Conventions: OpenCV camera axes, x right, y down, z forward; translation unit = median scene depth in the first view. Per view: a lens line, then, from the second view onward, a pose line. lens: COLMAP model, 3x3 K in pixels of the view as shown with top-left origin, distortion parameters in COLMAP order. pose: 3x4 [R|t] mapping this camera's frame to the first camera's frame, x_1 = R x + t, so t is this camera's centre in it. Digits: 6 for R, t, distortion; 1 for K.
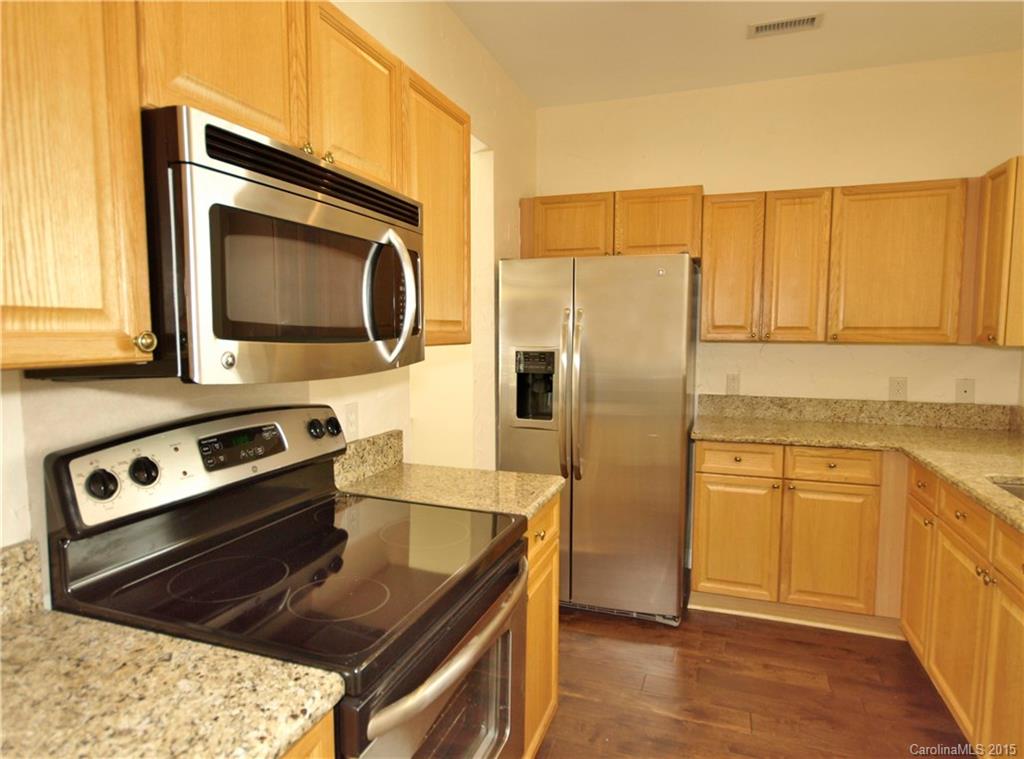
lens RADIAL K [[607.0, 0, 513.1], [0, 607.0, 380.3], [0, 0, 1]] dist [-0.002759, -0.000255]
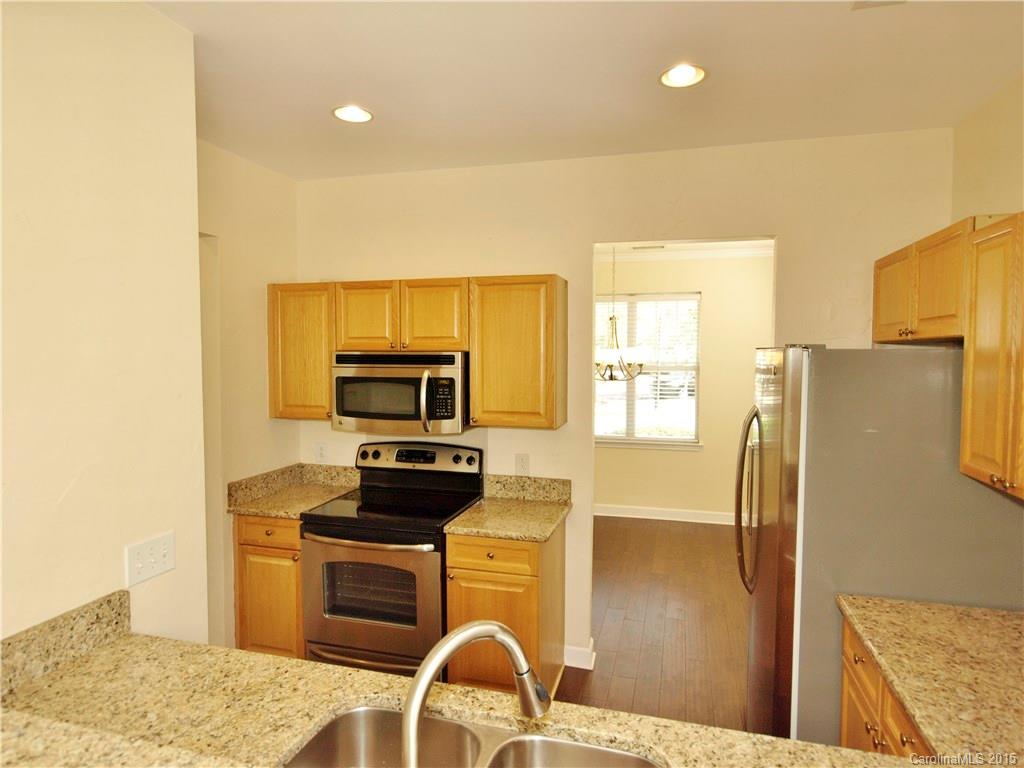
lens RADIAL K [[607.0, 0, 510.8], [0, 607.0, 385.7], [0, 0, 1]] dist [-0.002759, -0.000255]
pose [[0.069227, 0.037816, -0.996884, 2.251753], [-0.088530, 0.995572, 0.031619, -0.322858], [0.993665, 0.086065, 0.072269, 1.282728]]
